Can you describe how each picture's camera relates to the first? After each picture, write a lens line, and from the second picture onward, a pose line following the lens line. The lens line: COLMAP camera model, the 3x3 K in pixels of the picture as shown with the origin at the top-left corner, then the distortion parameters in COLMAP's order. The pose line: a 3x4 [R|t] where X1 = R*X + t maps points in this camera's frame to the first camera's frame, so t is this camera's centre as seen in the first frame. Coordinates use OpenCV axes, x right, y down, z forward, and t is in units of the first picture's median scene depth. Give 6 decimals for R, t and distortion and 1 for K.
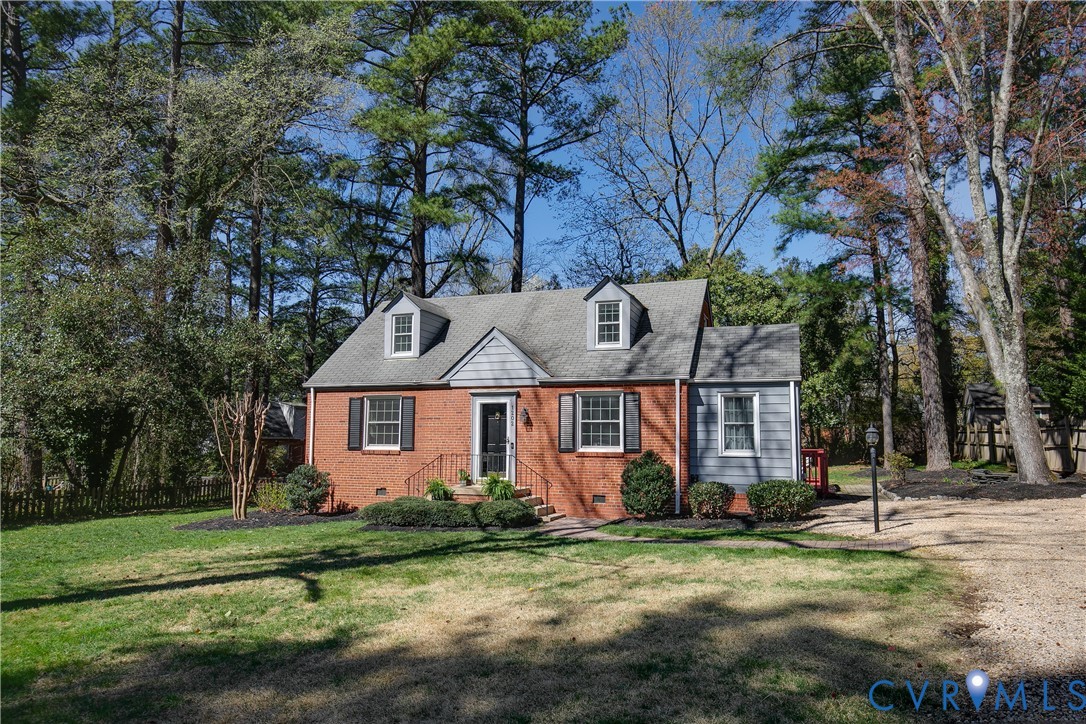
lens RADIAL K [[710.8, 0, 543.8], [0, 710.8, 359.4], [0, 0, 1]] dist [0.003912, 0.000063]
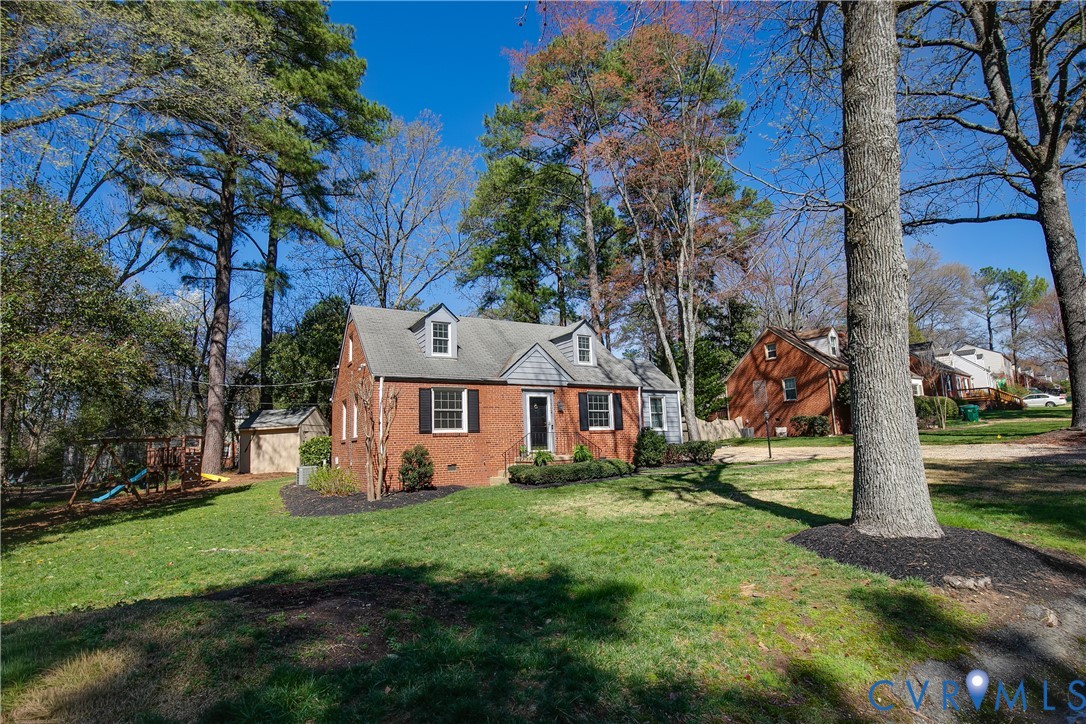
lens RADIAL K [[535.2, 0, 543.9], [0, 535.2, 366.8], [0, 0, 1]] dist [-0.002154, 0.000040]
pose [[0.626997, 0.089755, 0.773834, -0.893453], [-0.048627, 0.995913, -0.076113, 0.083148], [-0.777503, 0.010093, 0.628799, 0.331626]]
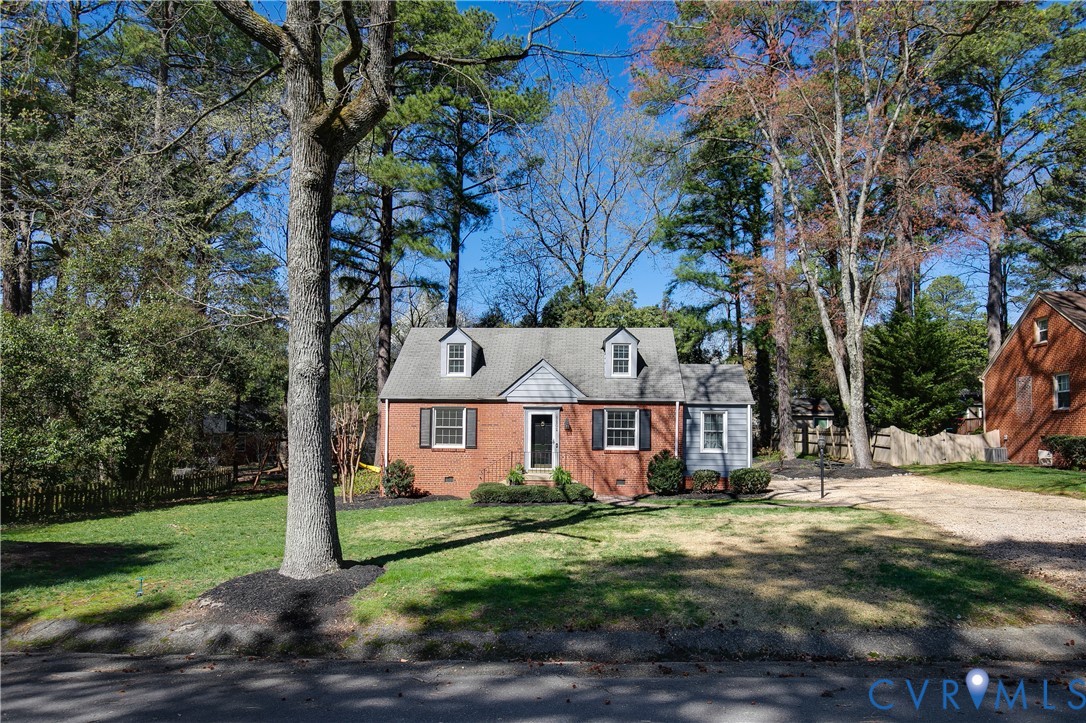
lens RADIAL K [[654.0, 0, 538.7], [0, 654.0, 400.1], [0, 0, 1]] dist [-0.001545, 0.000203]
pose [[0.962541, 0.018268, 0.270522, -0.424501], [-0.035858, 0.997541, 0.060222, -0.043196], [-0.268756, -0.067666, 0.960829, -0.217085]]
